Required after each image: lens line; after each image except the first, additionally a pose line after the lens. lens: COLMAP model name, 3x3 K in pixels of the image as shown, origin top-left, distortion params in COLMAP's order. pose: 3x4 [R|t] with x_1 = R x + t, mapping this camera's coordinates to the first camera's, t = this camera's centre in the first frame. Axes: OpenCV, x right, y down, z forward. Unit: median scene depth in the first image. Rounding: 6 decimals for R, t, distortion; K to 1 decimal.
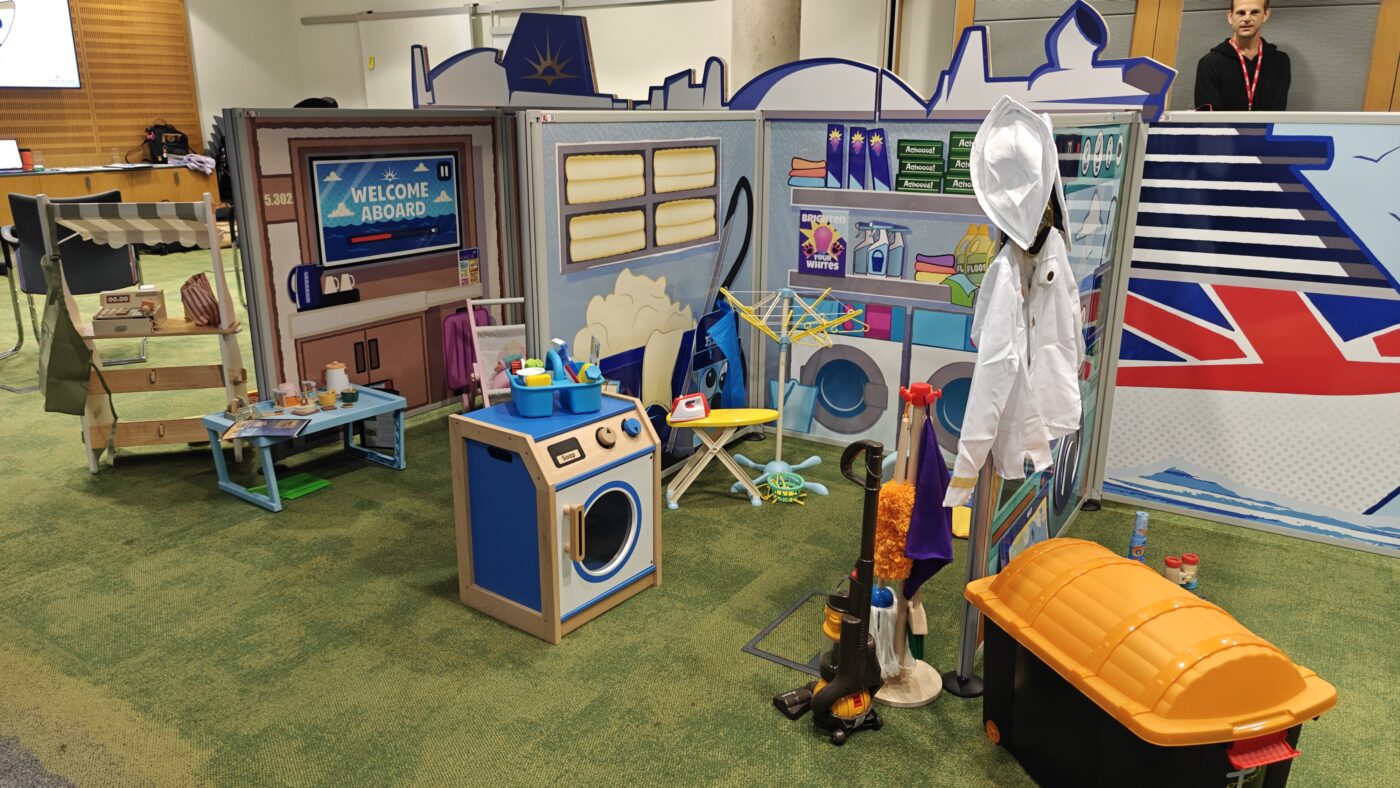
lens RADIAL K [[972.4, 0, 700.0], [0, 972.4, 394.0], [0, 0, 1]] dist [0.004486, -0.004765]
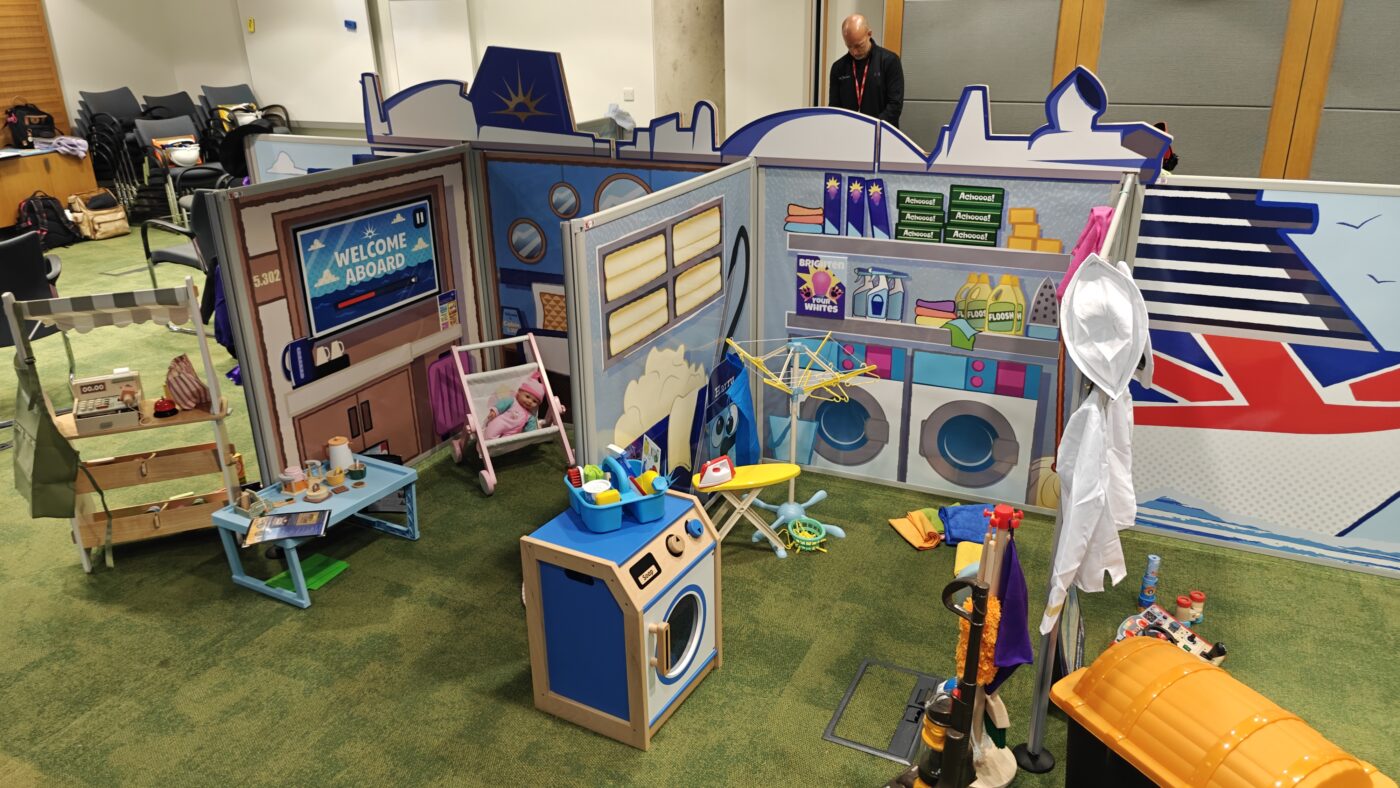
lens RADIAL K [[972.4, 0, 700.0], [0, 972.4, 394.0], [0, 0, 1]] dist [0.004486, -0.004765]
pose [[0.991195, -0.067119, 0.114140, -0.138257], [0.057024, 0.994351, 0.089524, -0.159086], [-0.119504, -0.082227, 0.989423, -0.002517]]
